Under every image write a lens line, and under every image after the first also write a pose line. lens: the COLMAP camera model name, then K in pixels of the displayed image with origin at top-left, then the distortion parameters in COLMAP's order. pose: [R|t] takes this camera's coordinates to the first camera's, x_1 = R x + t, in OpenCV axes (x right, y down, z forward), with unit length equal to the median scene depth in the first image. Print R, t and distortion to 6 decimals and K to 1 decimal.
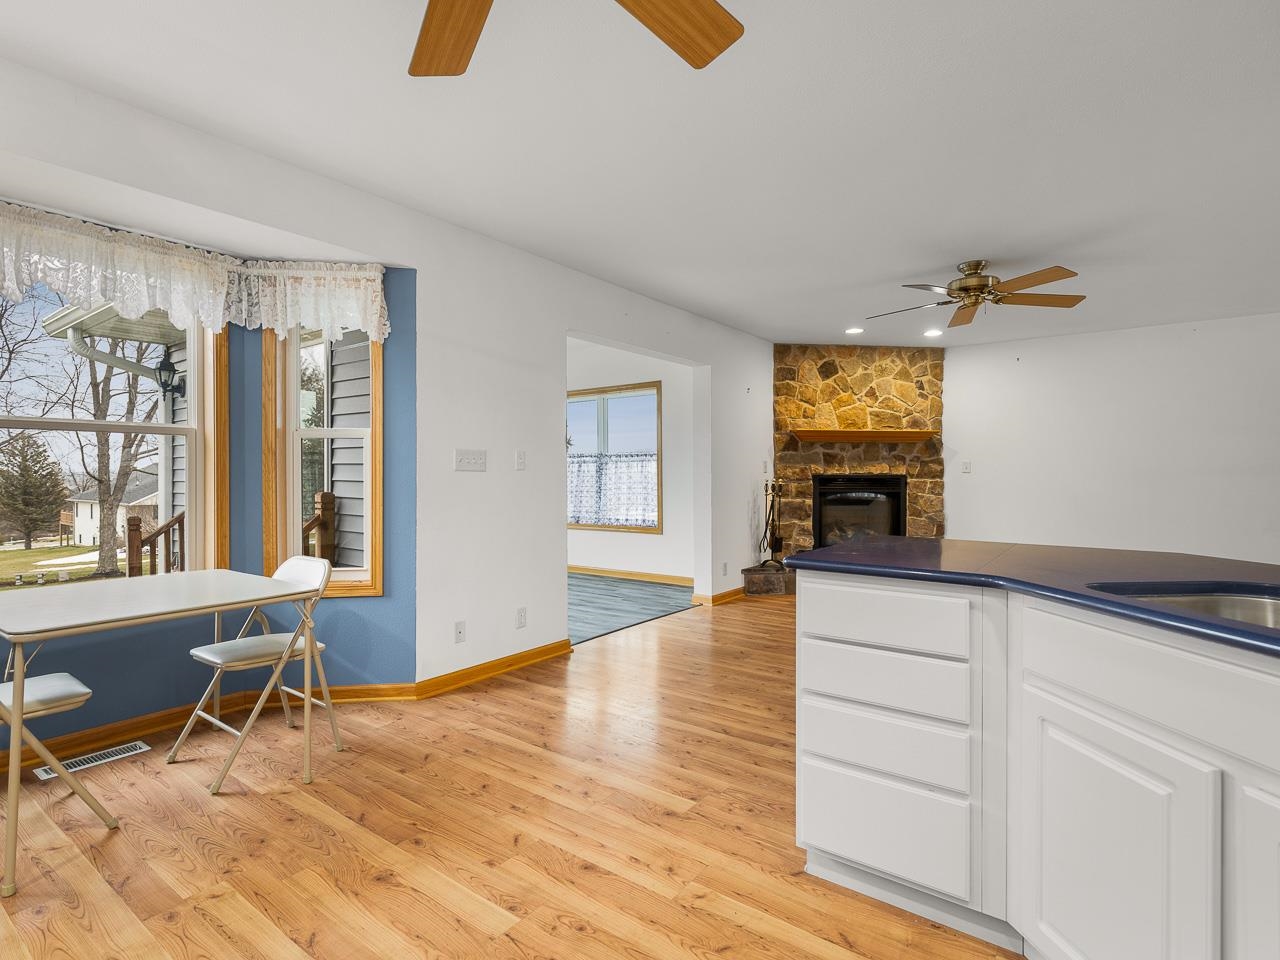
lens RADIAL K [[653.1, 0, 632.3], [0, 653.1, 479.5], [0, 0, 1]] dist [0.006432, 0.000421]
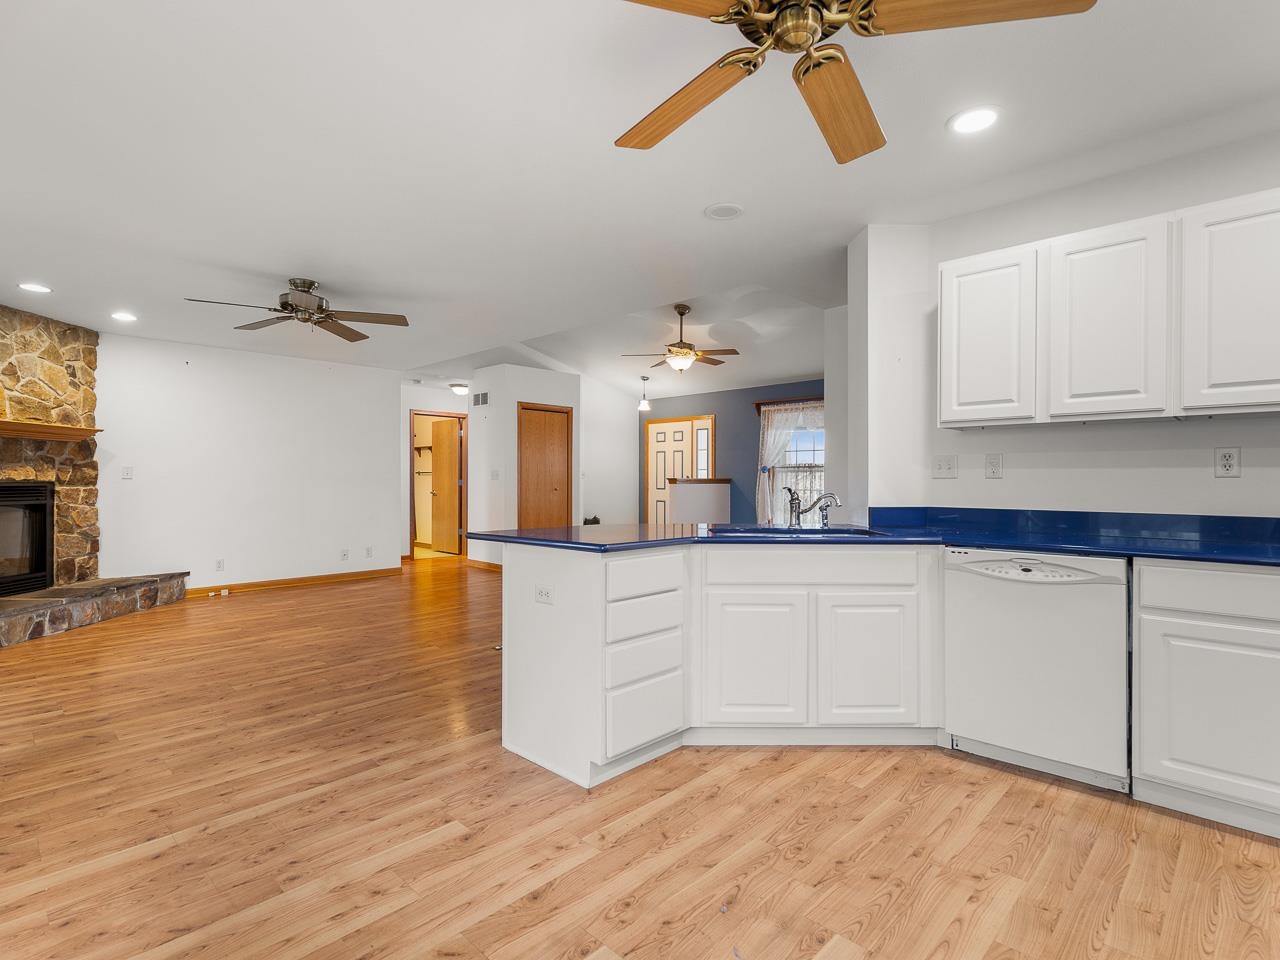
lens RADIAL K [[653.1, 0, 626.7], [0, 653.1, 482.6], [0, 0, 1]] dist [0.006432, 0.000421]
pose [[0.132949, -0.004518, 0.991113, -0.279709], [0.009172, 0.999952, 0.003328, -0.001966], [-0.991080, 0.008648, 0.132984, 0.209615]]
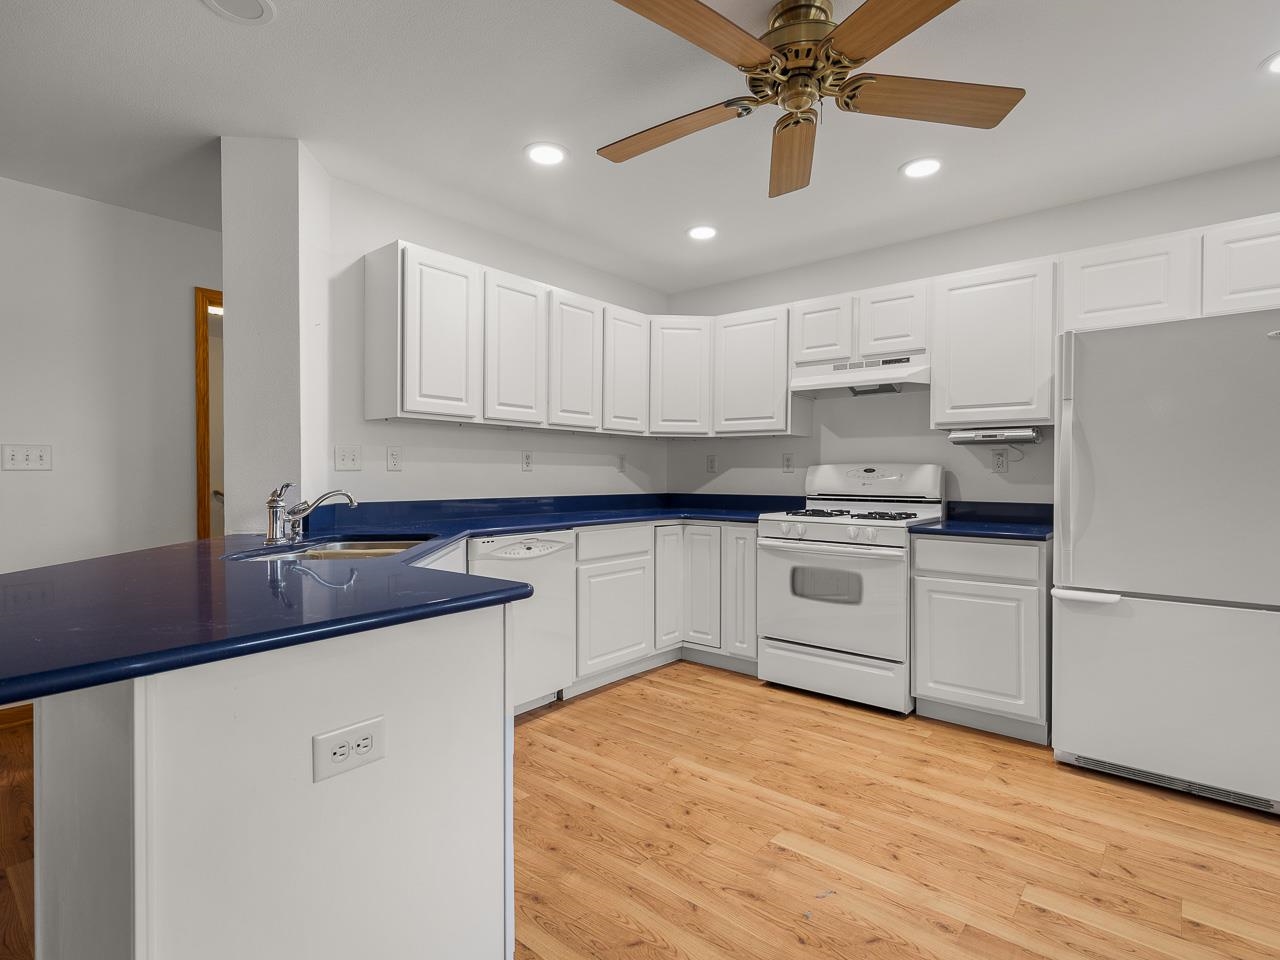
lens RADIAL K [[653.1, 0, 634.9], [0, 653.1, 472.4], [0, 0, 1]] dist [0.006432, 0.000421]
pose [[-0.998654, -0.002679, 0.051803, 0.023449], [-0.002121, 0.999939, 0.010821, -0.005564], [-0.051829, 0.010696, -0.998599, 0.472833]]
